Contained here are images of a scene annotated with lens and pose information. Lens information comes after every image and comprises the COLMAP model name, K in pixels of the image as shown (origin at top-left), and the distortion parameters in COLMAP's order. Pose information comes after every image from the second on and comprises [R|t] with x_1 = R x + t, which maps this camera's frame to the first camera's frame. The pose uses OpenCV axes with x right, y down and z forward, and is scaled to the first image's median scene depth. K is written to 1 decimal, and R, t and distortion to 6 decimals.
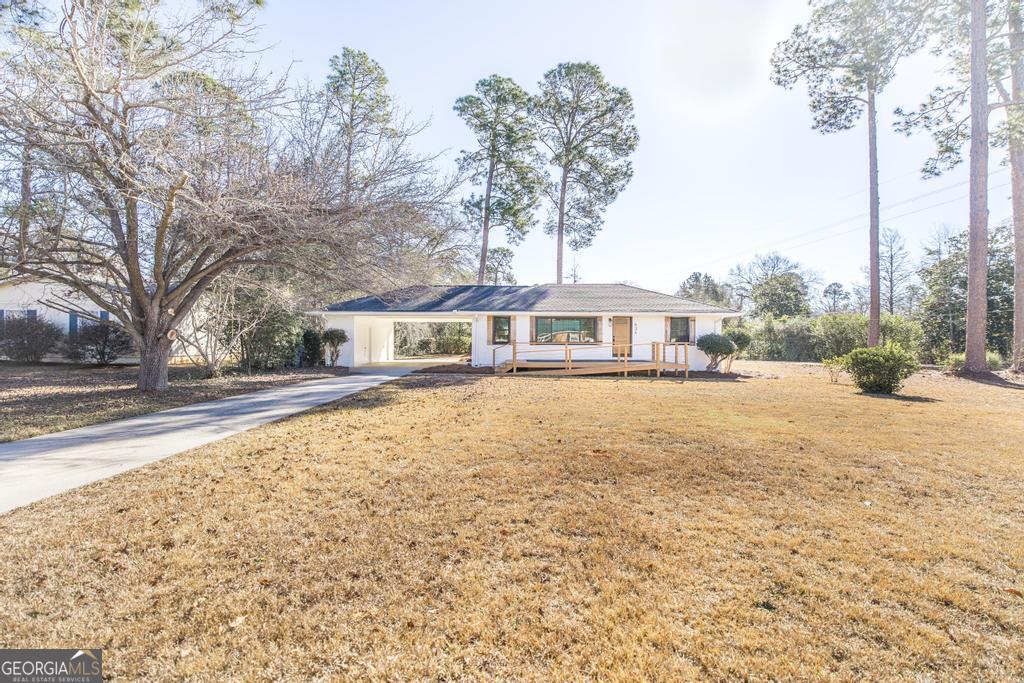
lens RADIAL K [[418.9, 0, 512.0], [0, 418.9, 341.5], [0, 0, 1]] dist [0.000966, -0.000054]
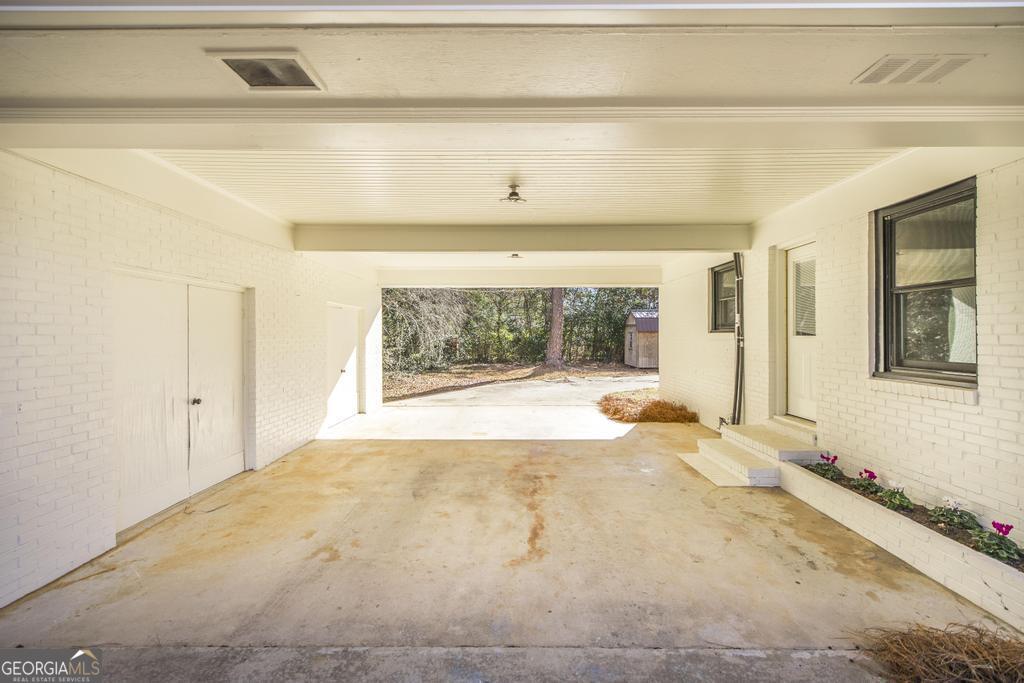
lens RADIAL K [[418.9, 0, 512.0], [0, 418.9, 341.5], [0, 0, 1]] dist [0.000966, -0.000054]
pose [[0.999979, -0.004105, -0.004923, -0.137375], [0.004144, 0.999959, 0.008104, -0.005253], [0.004889, -0.008124, 0.999955, 0.506137]]
